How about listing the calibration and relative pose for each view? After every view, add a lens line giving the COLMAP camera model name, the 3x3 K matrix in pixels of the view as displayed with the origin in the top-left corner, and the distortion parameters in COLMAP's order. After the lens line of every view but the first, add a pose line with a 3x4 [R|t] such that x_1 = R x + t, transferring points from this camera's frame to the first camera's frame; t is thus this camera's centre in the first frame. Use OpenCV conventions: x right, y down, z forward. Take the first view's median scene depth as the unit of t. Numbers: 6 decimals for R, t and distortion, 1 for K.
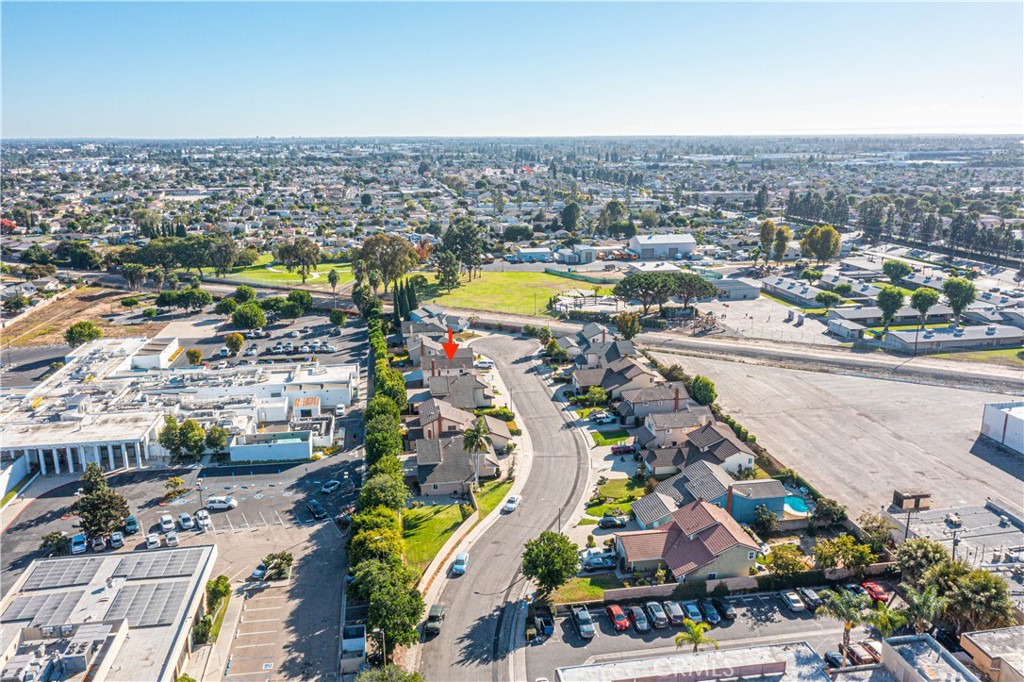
lens RADIAL K [[801.4, 0, 512.0], [0, 801.4, 341.0], [0, 0, 1]] dist [-0.001042, 0.014623]
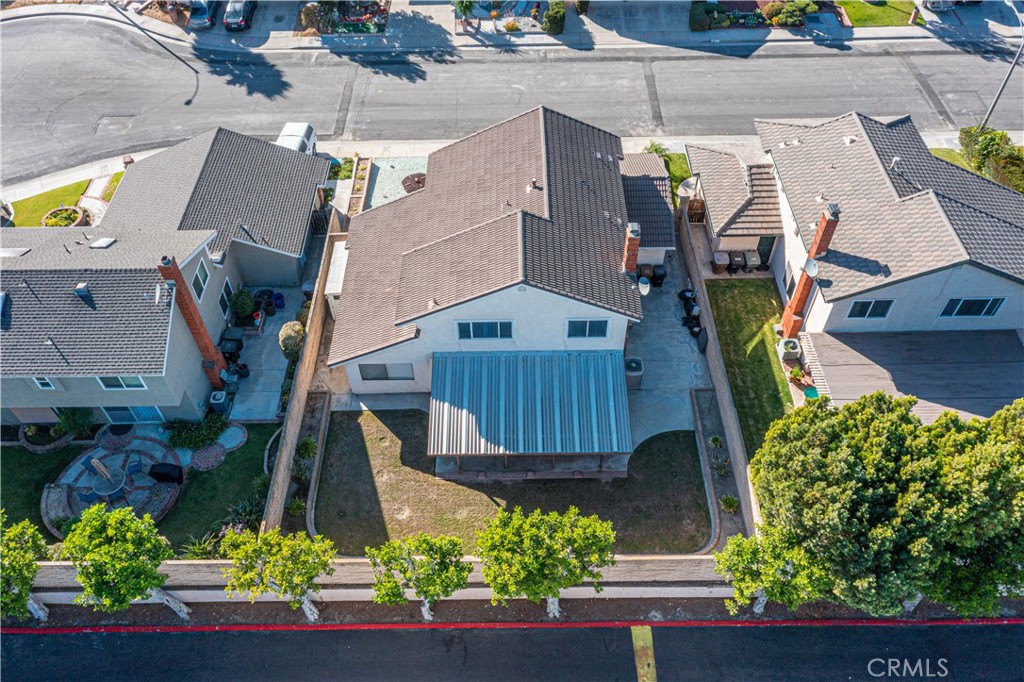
lens RADIAL K [[799.5, 0, 512.0], [0, 799.5, 341.0], [0, 0, 1]] dist [0.012595, -0.004775]
pose [[0.154743, -0.745518, 0.648273, -0.172990], [0.260883, 0.663720, 0.701010, -0.063905], [-0.952888, 0.060647, 0.297199, 0.740626]]
